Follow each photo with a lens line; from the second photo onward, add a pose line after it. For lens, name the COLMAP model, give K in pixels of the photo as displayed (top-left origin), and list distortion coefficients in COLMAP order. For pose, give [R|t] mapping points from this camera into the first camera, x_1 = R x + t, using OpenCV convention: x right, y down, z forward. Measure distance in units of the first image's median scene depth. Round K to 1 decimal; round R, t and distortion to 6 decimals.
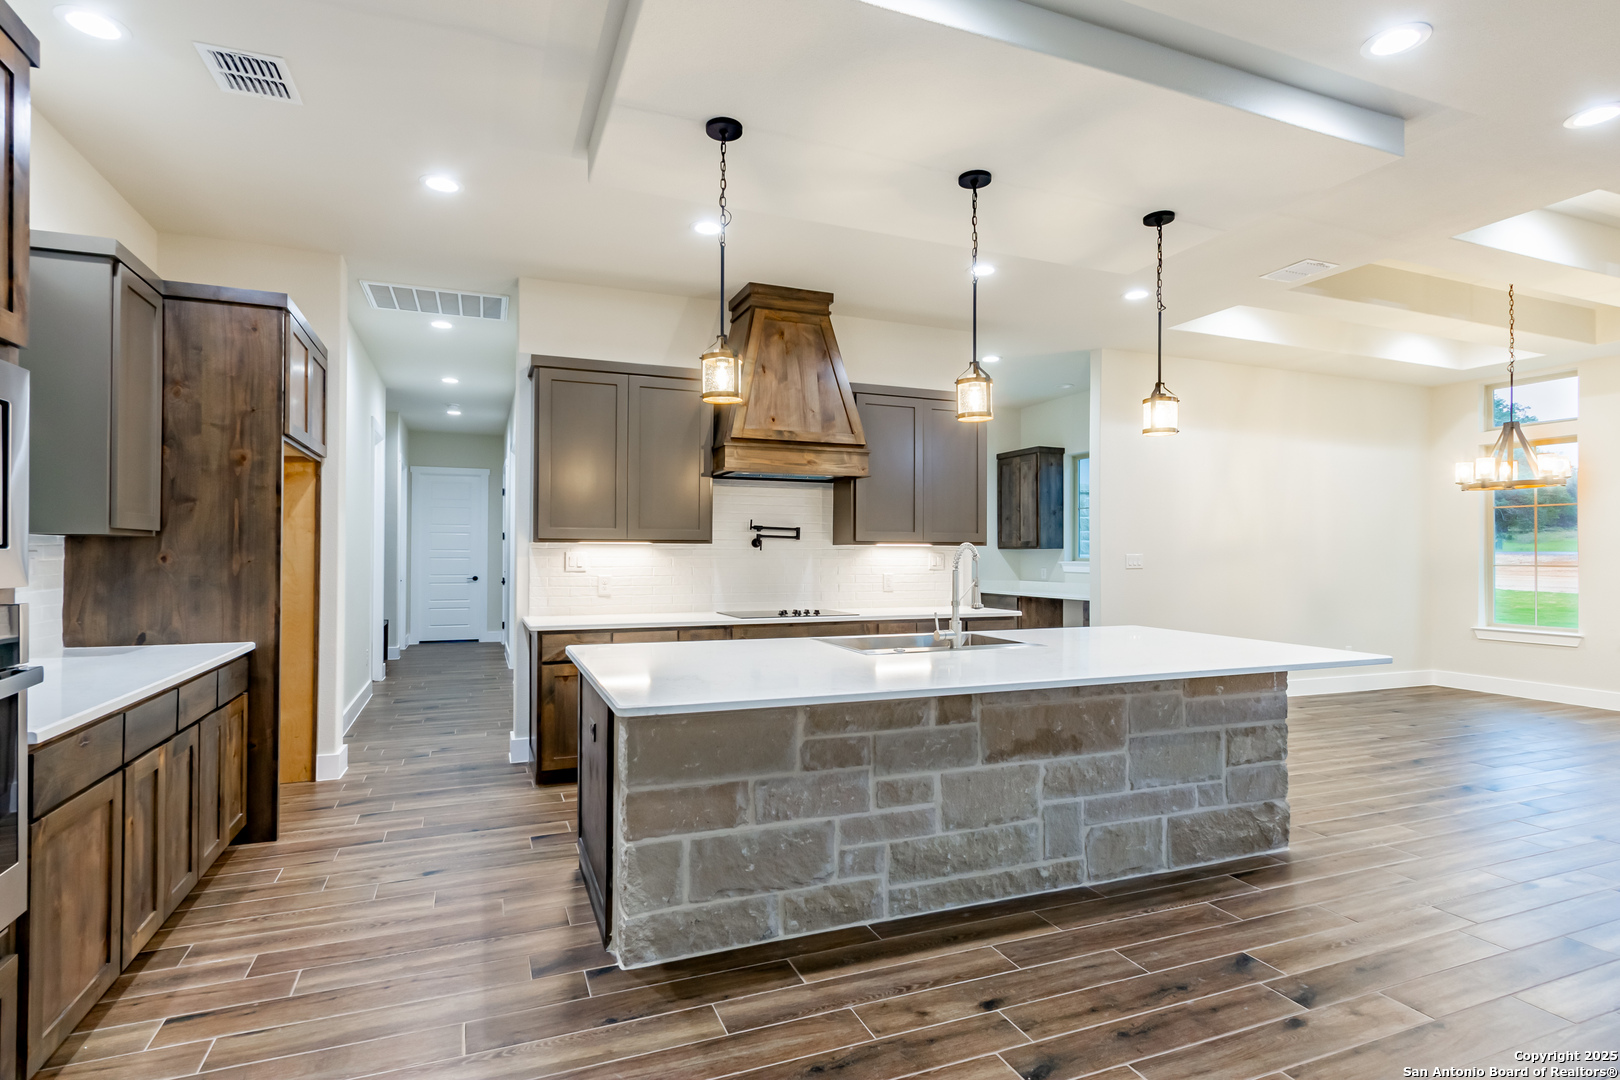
lens RADIAL K [[726.6, 0, 743.7], [0, 726.6, 544.7], [0, 0, 1]] dist [0.010629, -0.002693]
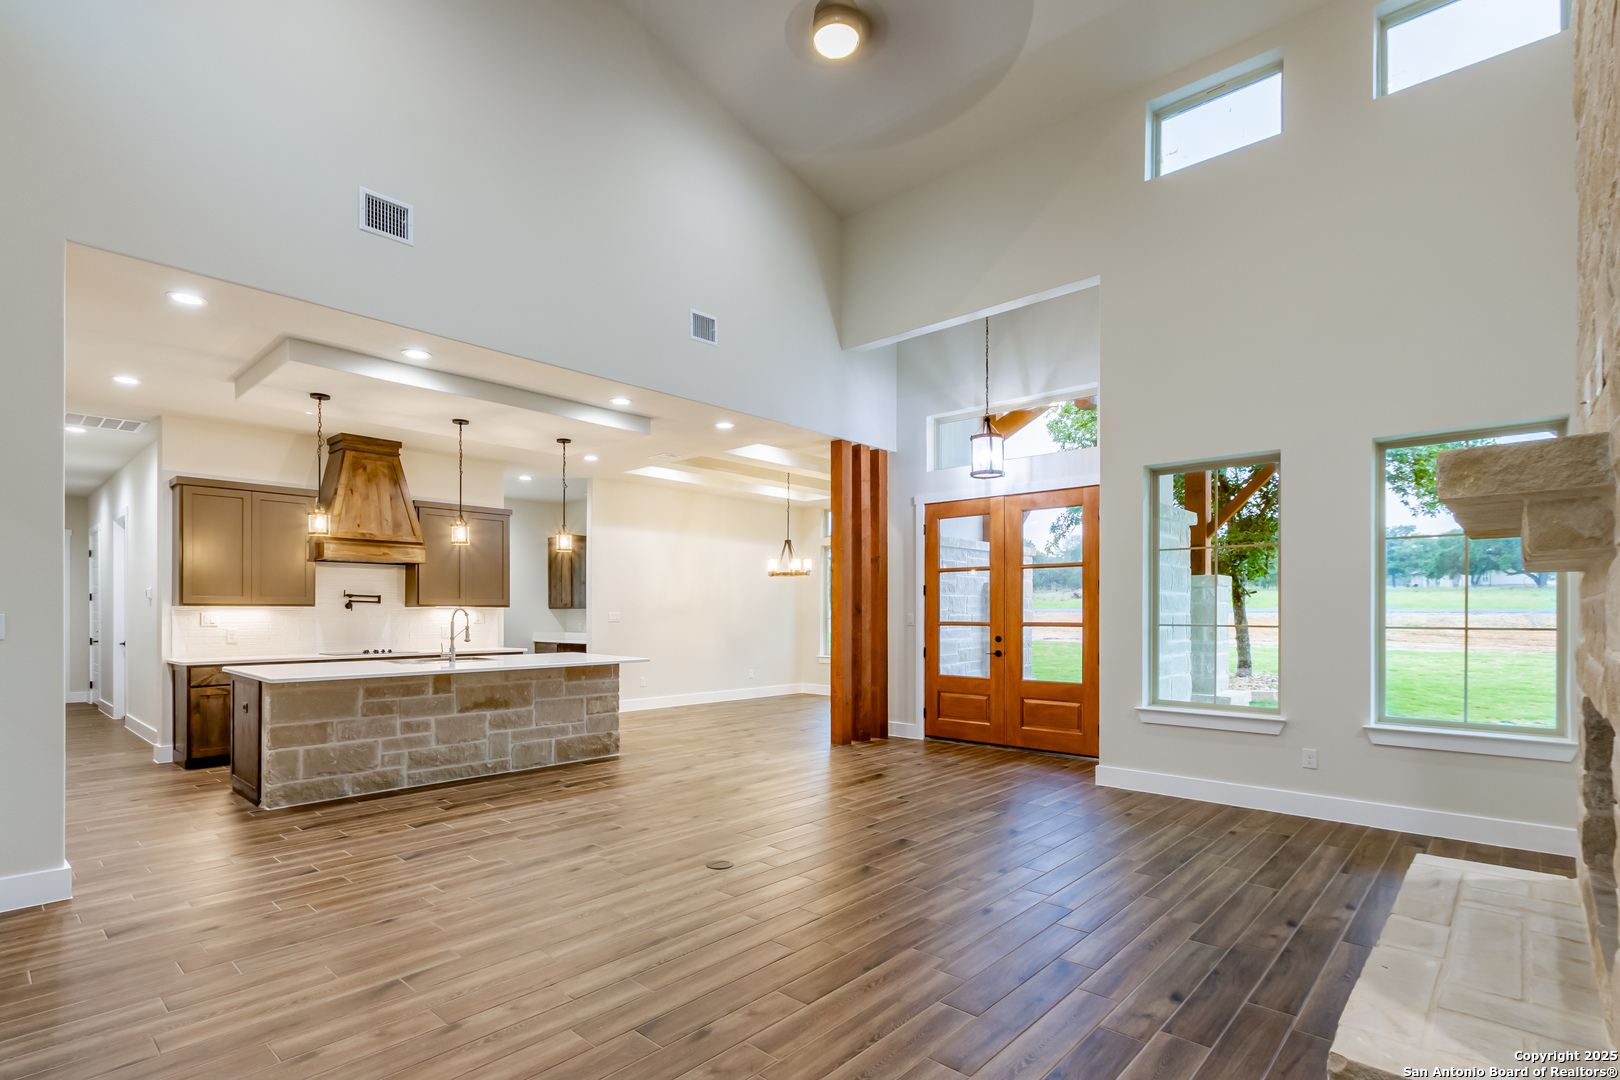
lens RADIAL K [[777.8, 0, 675.1], [0, 777.8, 605.9], [0, 0, 1]] dist [-0.001113, -0.001340]
pose [[0.916158, -0.000249, 0.400818, 0.007954], [-0.000982, 0.999995, 0.002866, -0.012806], [-0.400817, -0.003020, 0.916153, -1.189589]]
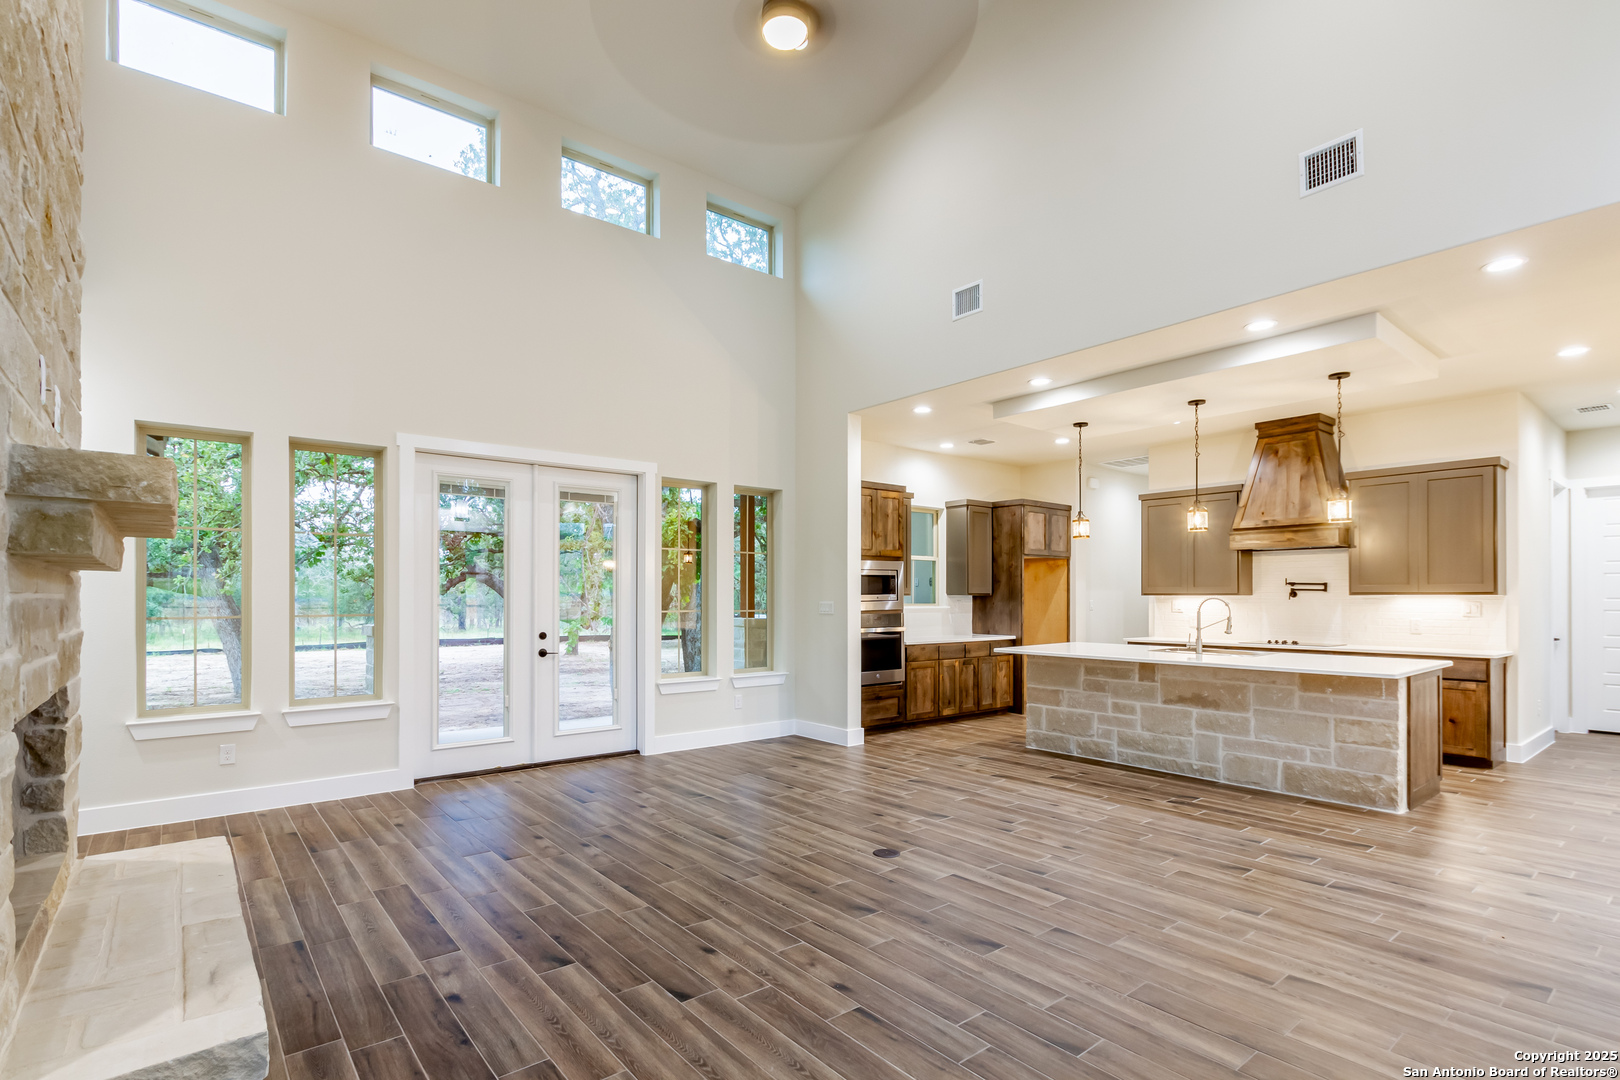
lens RADIAL K [[777.8, 0, 925.2], [0, 777.8, 592.2], [0, 0, 1]] dist [-0.001113, -0.001340]
pose [[0.418523, -0.008812, -0.908164, 1.900142], [0.010482, 0.999933, -0.004872, -0.012101], [0.908146, -0.007481, 0.418587, -0.491438]]
